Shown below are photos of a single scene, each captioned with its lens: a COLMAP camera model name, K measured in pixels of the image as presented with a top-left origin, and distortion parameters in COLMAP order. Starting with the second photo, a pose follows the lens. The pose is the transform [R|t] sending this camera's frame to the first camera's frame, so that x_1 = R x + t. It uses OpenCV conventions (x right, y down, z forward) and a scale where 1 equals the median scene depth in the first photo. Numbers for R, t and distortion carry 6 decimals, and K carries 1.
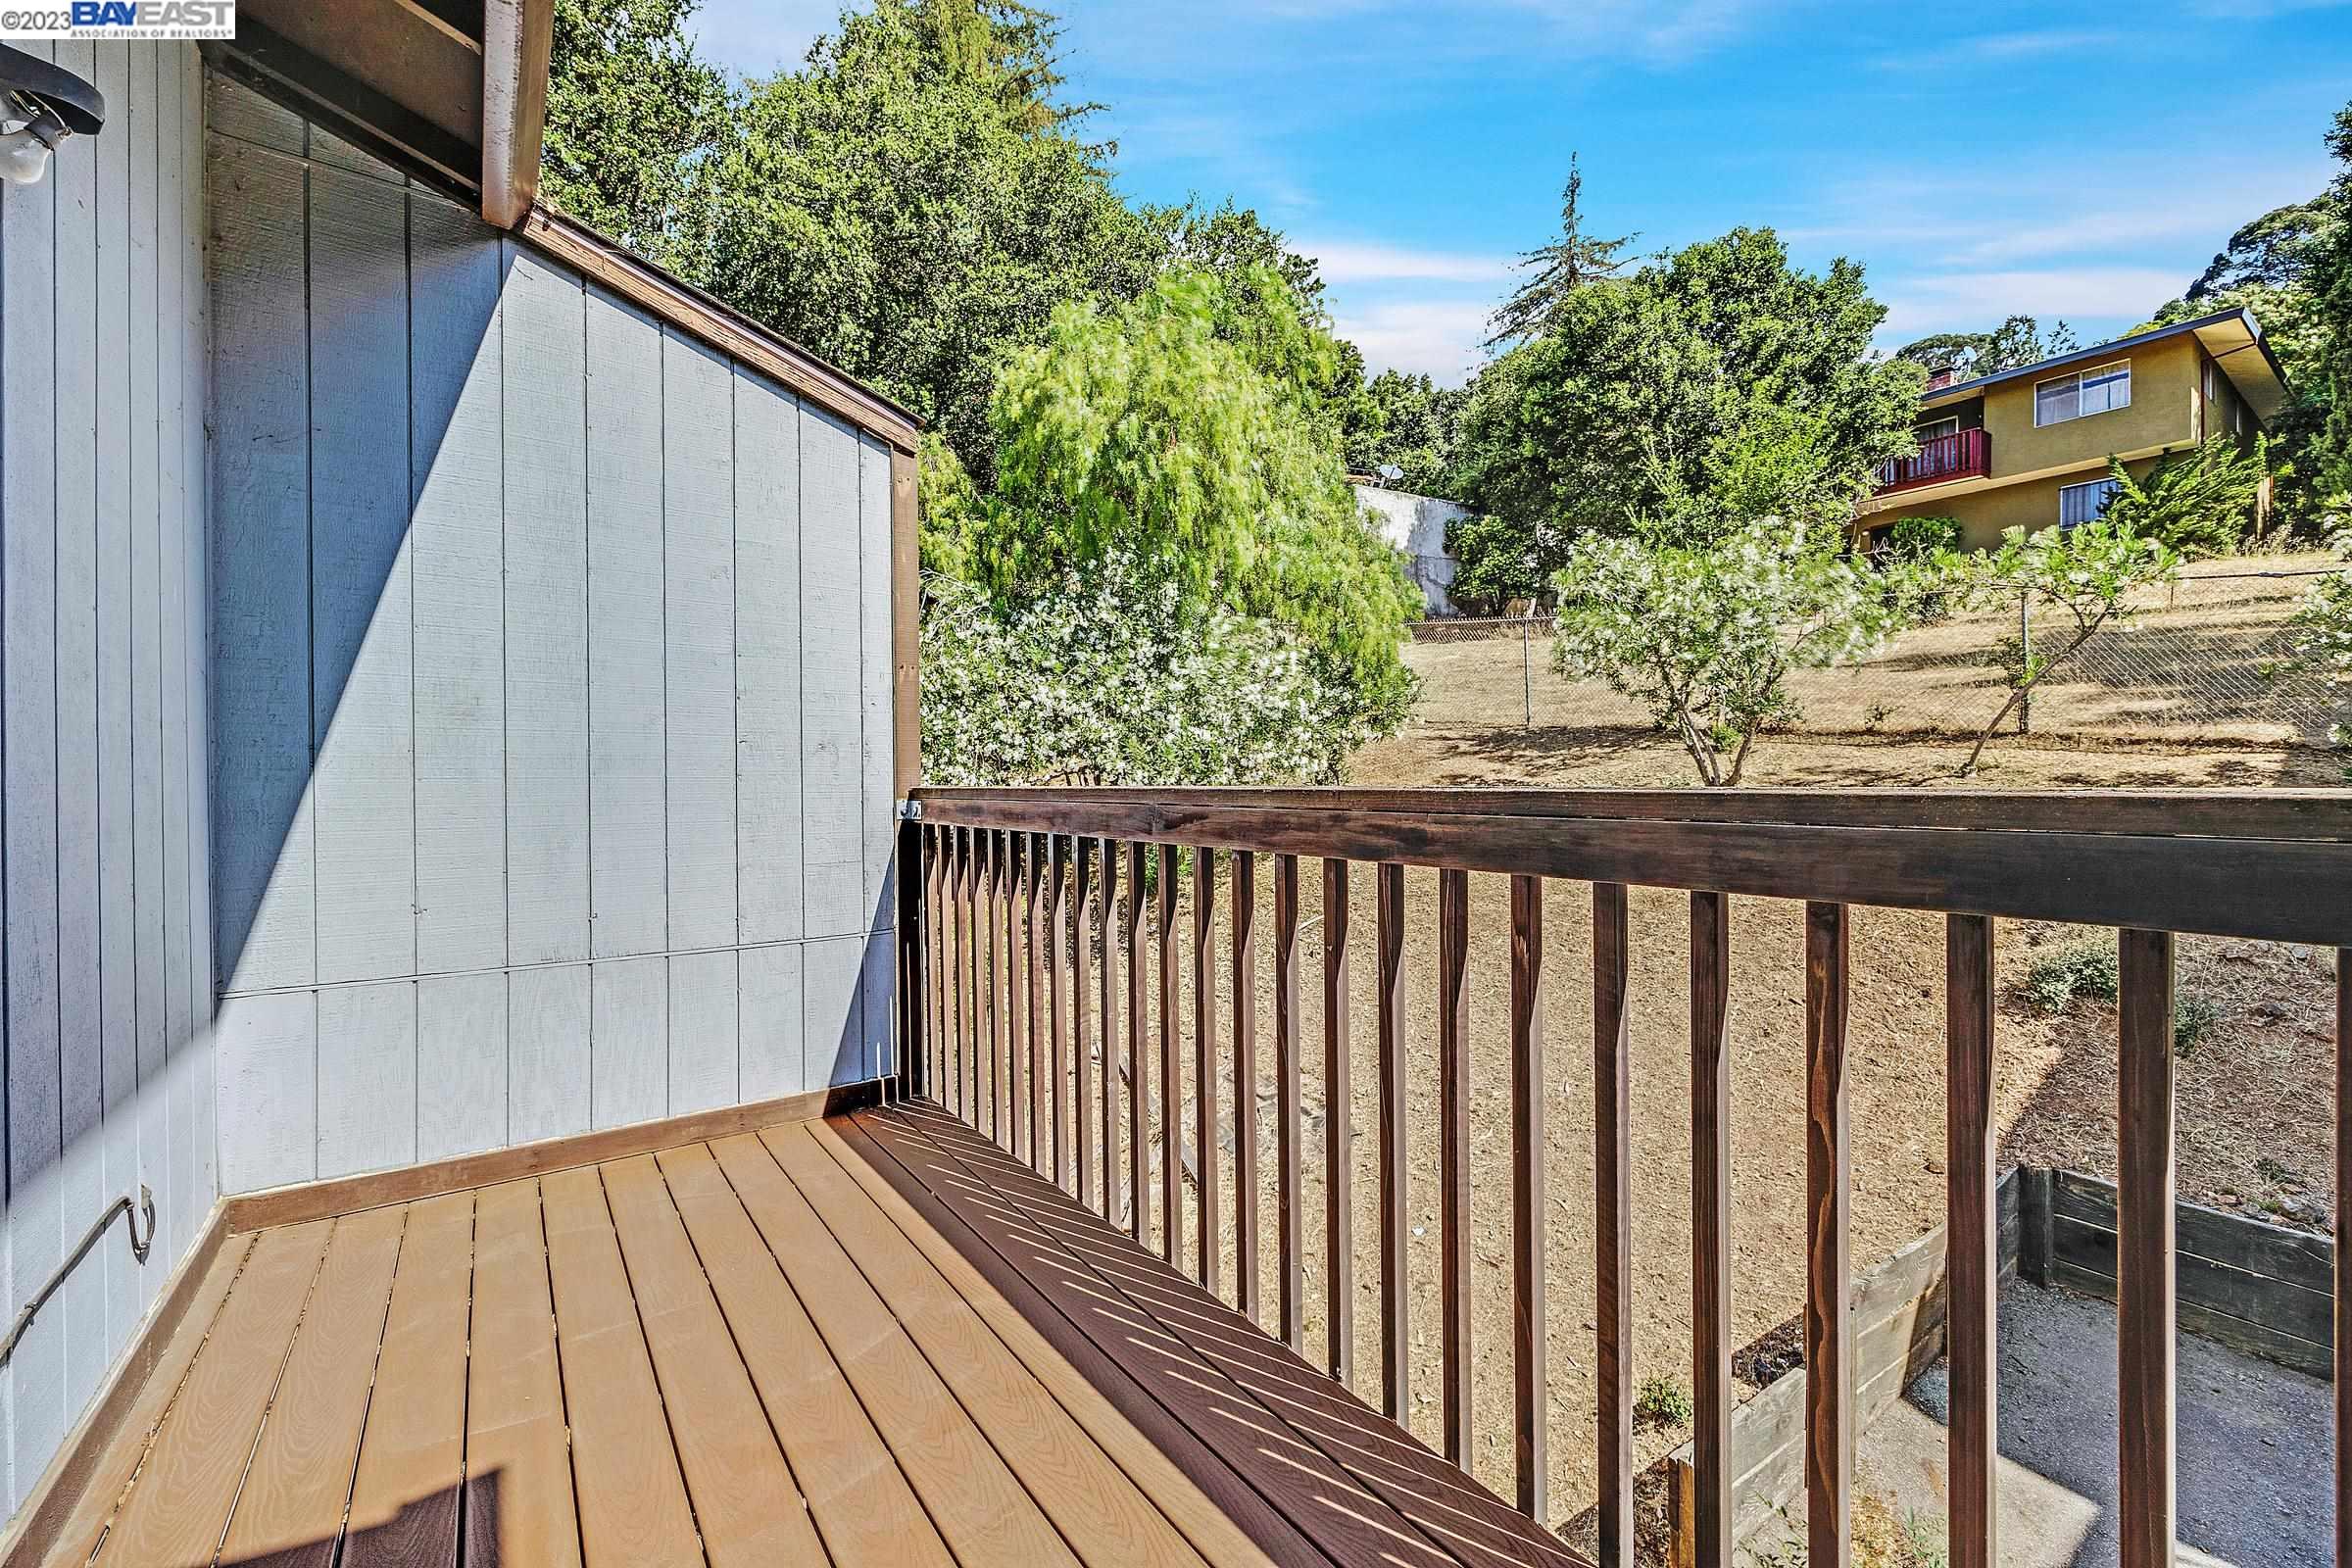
lens RADIAL K [[937.7, 0, 1180.7], [0, 937.7, 784.0], [0, 0, 1]] dist [0.000183, -0.000035]
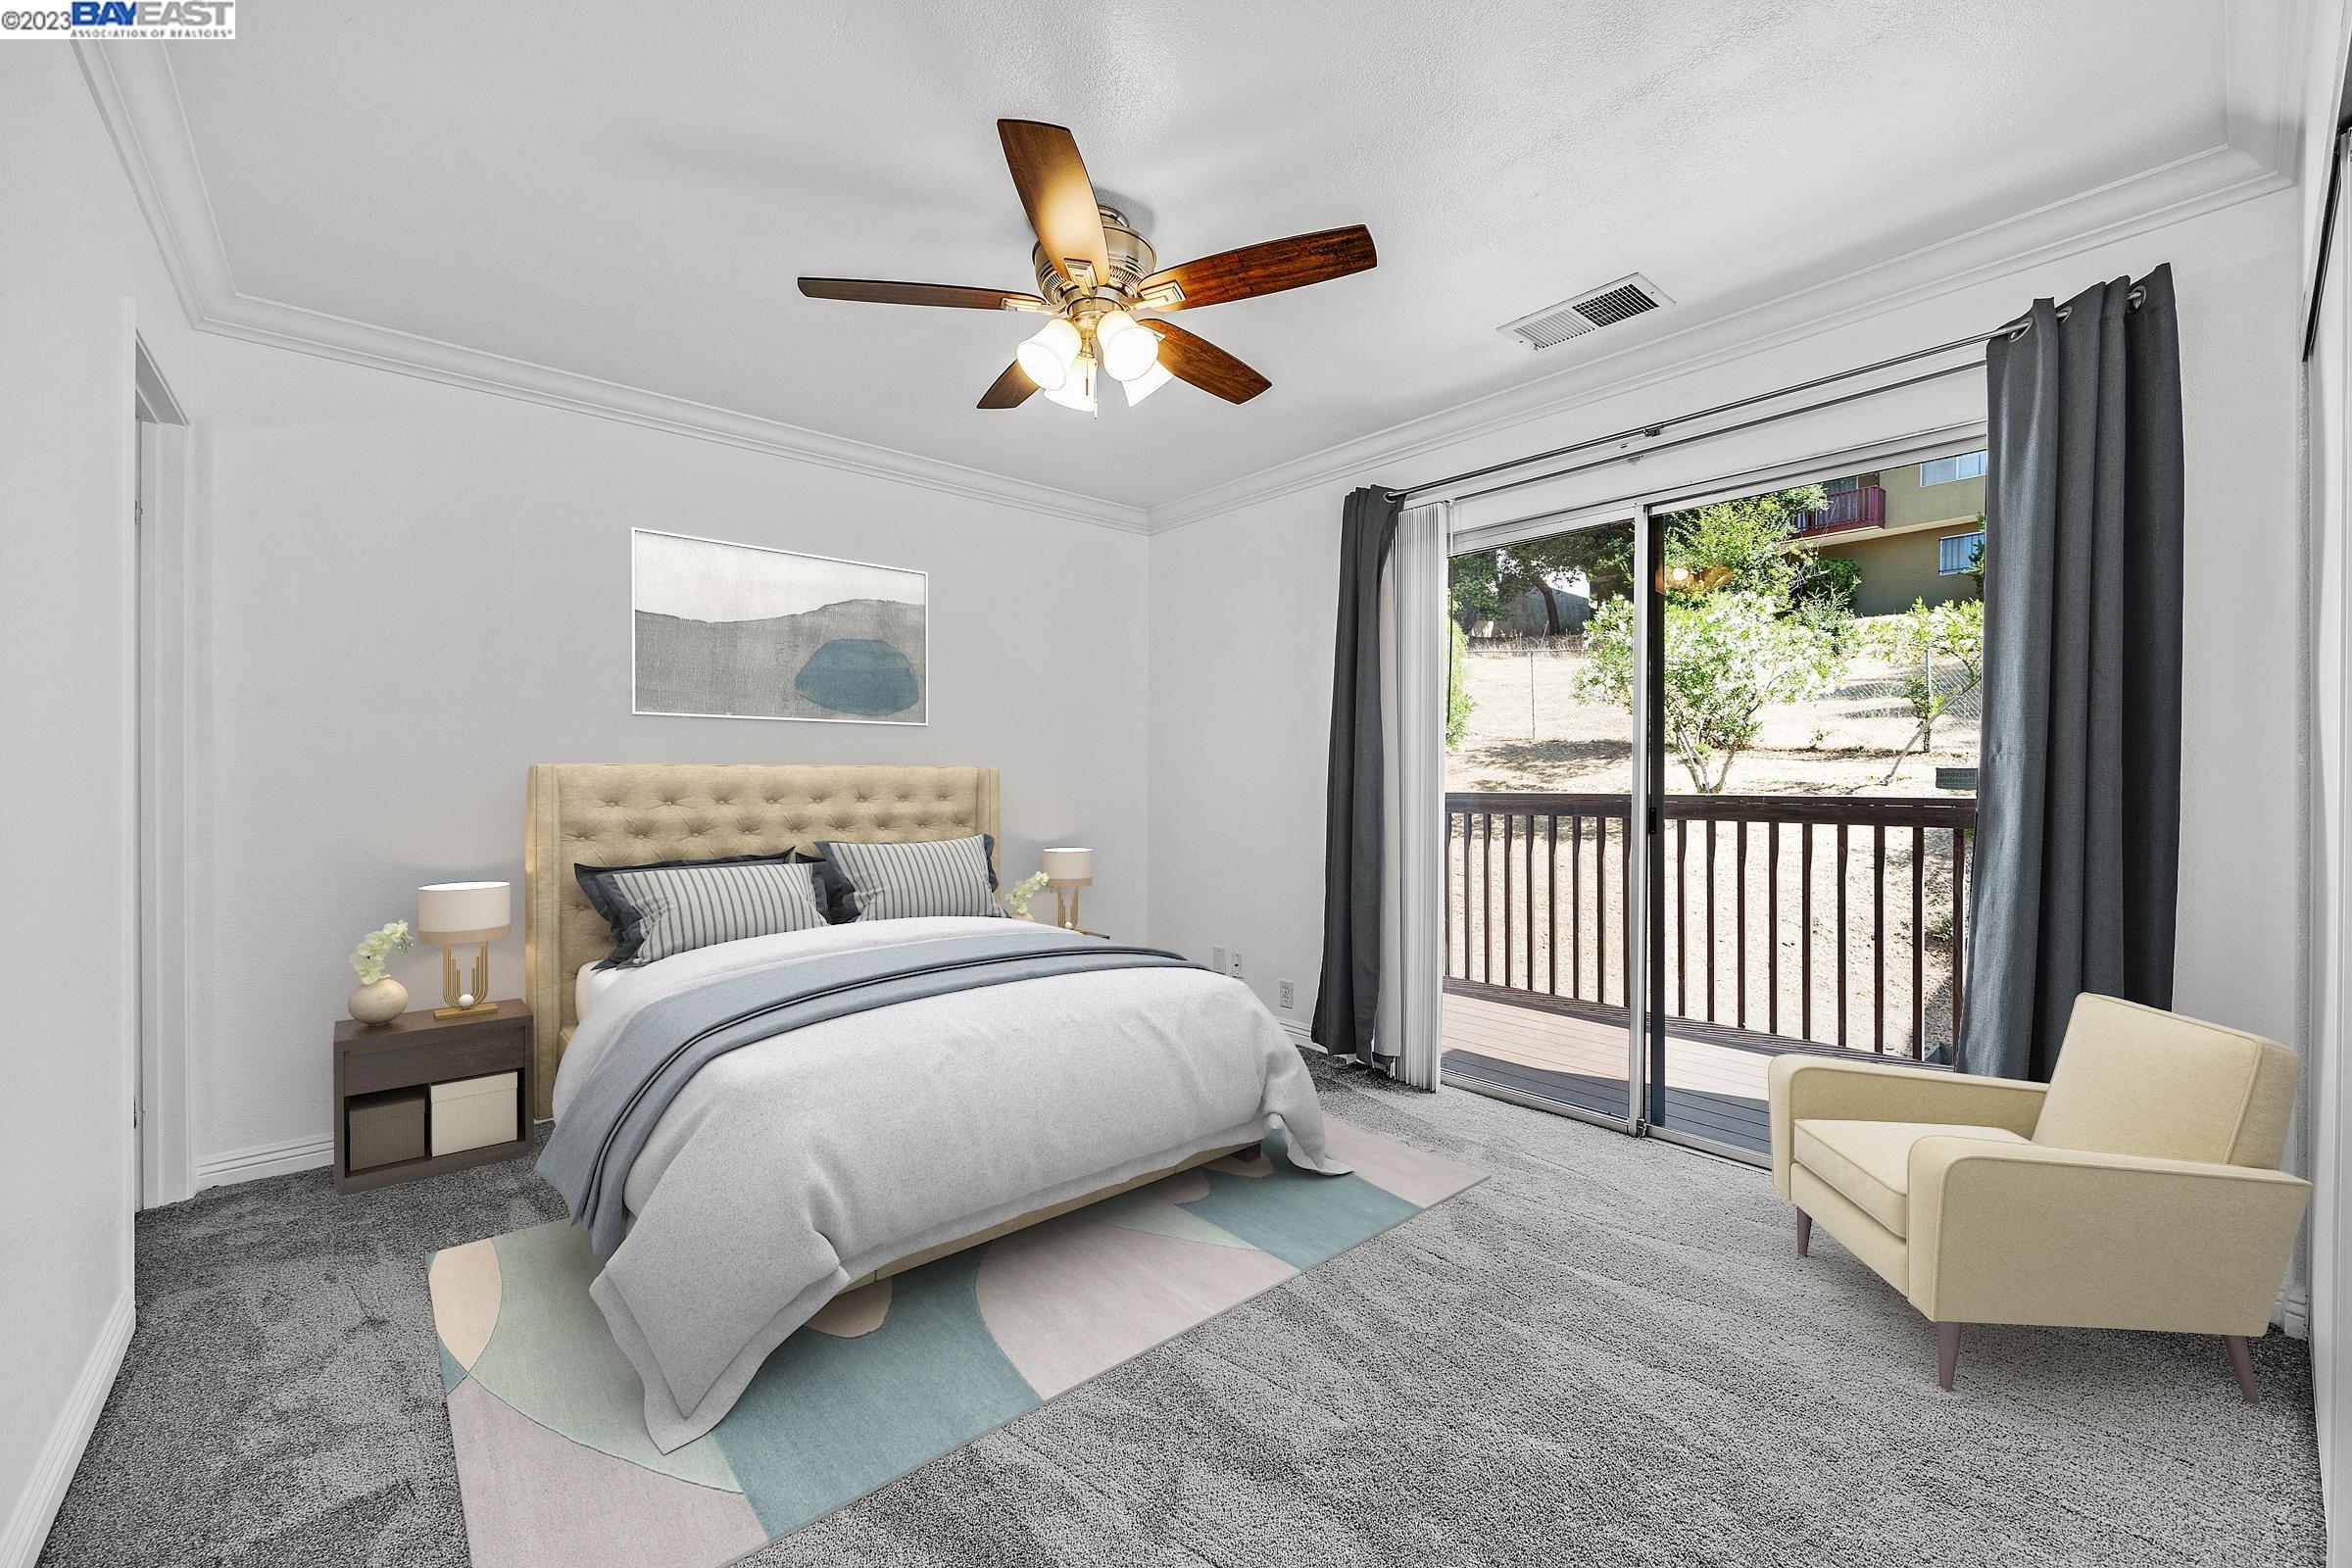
lens RADIAL K [[937.7, 0, 1182.1], [0, 937.7, 784.0], [0, 0, 1]] dist [0.000183, -0.000035]
pose [[0.996698, 0.006411, 0.080947, -0.218971], [-0.006185, 0.999976, -0.003041, 0.000763], [-0.080965, 0.002530, 0.996714, -0.199213]]
